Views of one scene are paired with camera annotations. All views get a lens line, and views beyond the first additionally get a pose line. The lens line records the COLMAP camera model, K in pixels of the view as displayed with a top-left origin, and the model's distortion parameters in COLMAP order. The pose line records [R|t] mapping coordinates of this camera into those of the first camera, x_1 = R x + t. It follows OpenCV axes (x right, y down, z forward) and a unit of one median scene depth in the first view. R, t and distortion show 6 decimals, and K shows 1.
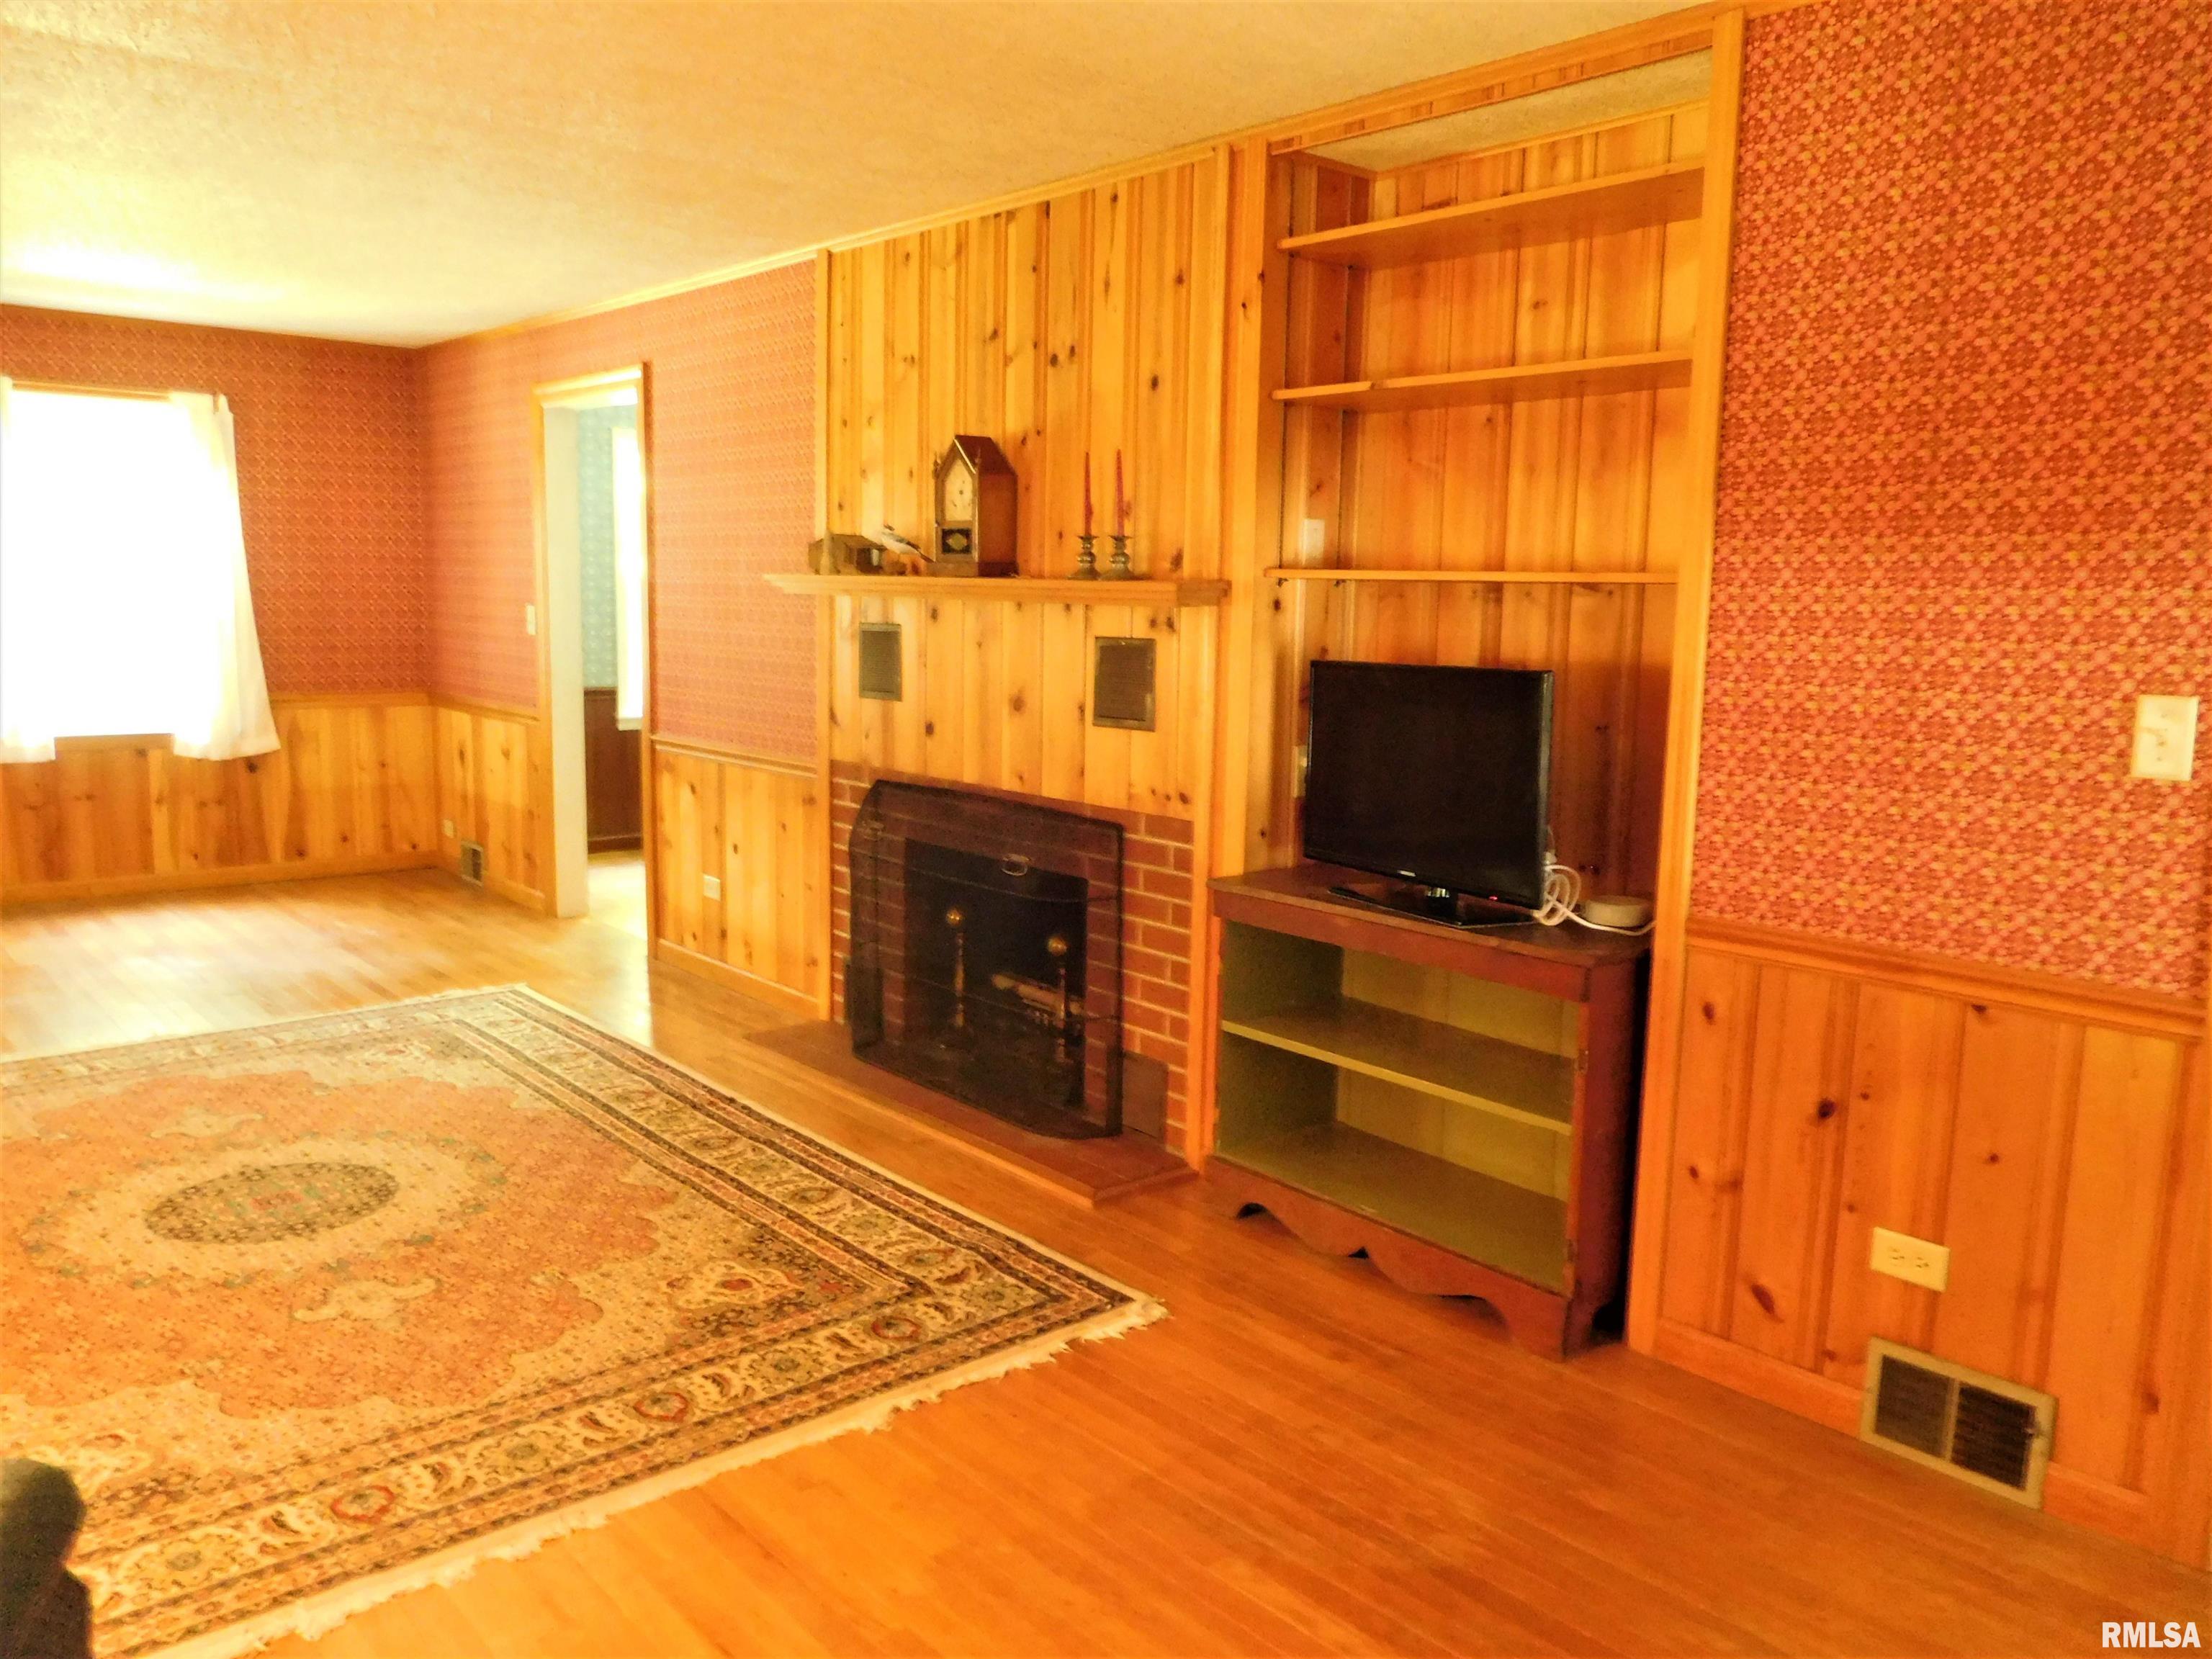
lens RADIAL K [[1632.6, 0, 1111.0], [0, 1632.6, 827.3], [0, 0, 1]] dist [-0.035650, 0.022081]
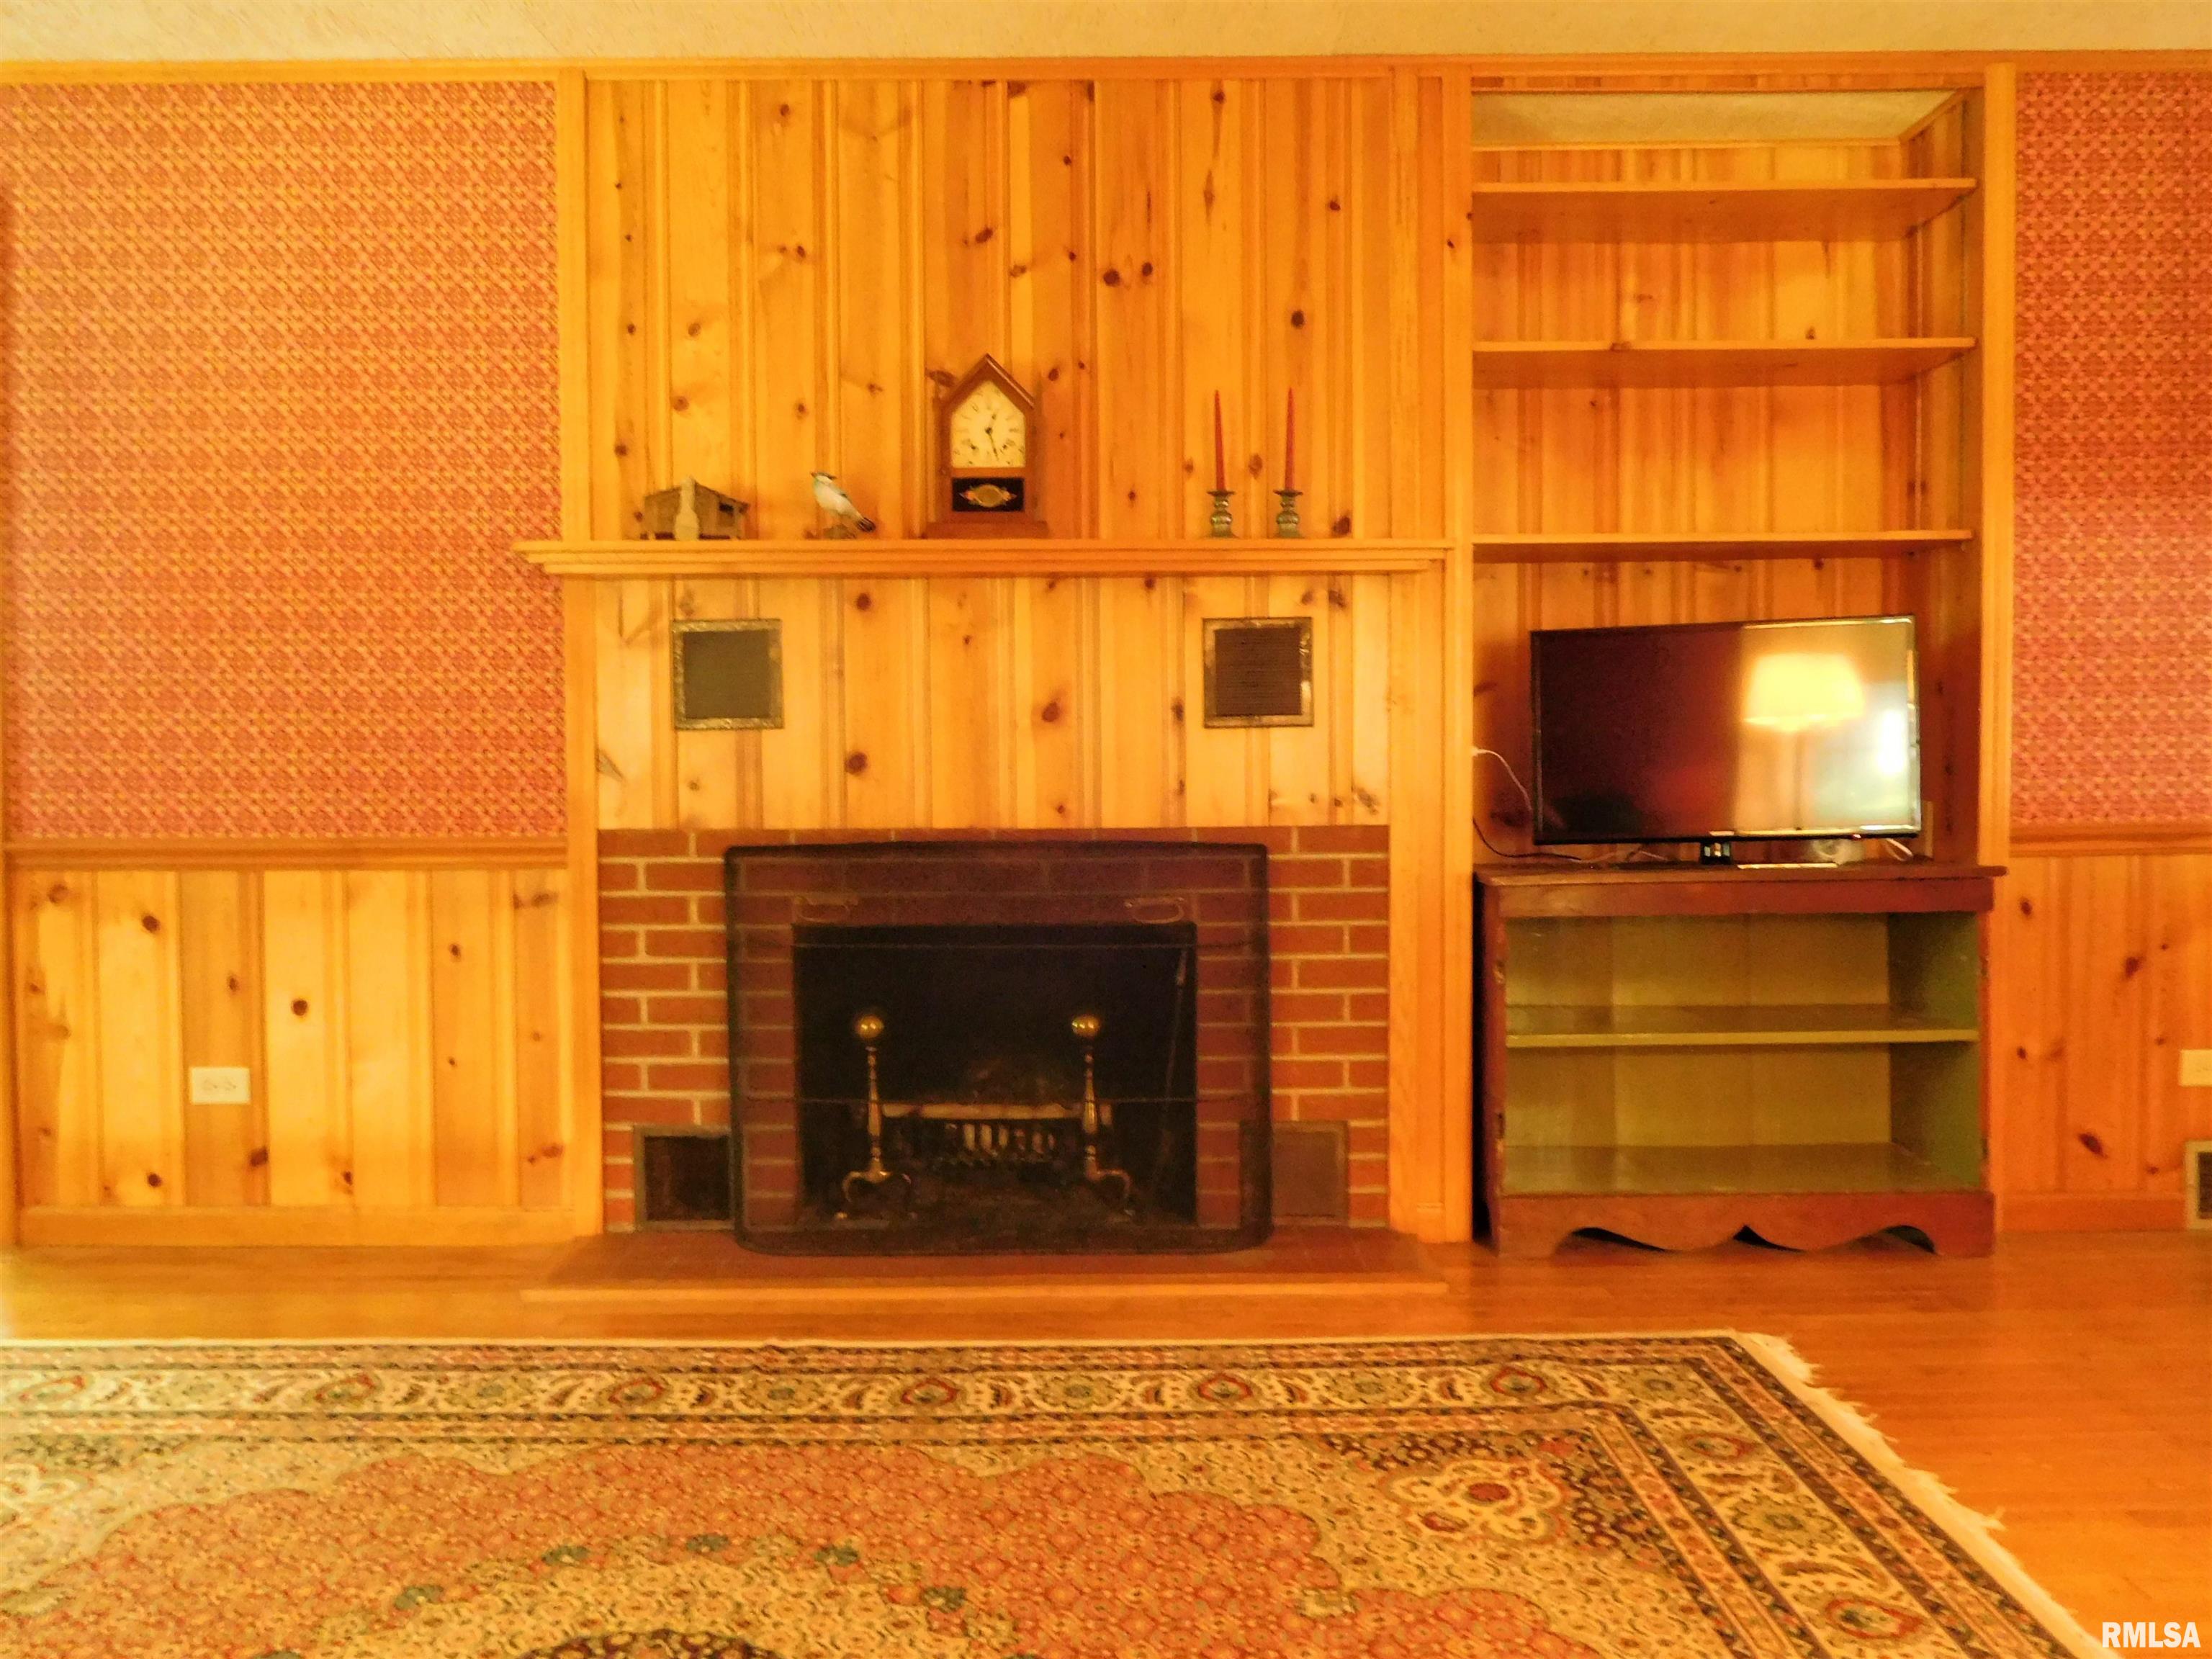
lens RADIAL K [[1632.6, 0, 1094.8], [0, 1632.6, 826.9], [0, 0, 1]] dist [-0.035650, 0.022081]
pose [[0.662147, -0.056632, 0.747231, -0.691268], [0.131376, 0.990470, -0.041350, 0.013249], [-0.737768, 0.125549, 0.663277, 0.539451]]
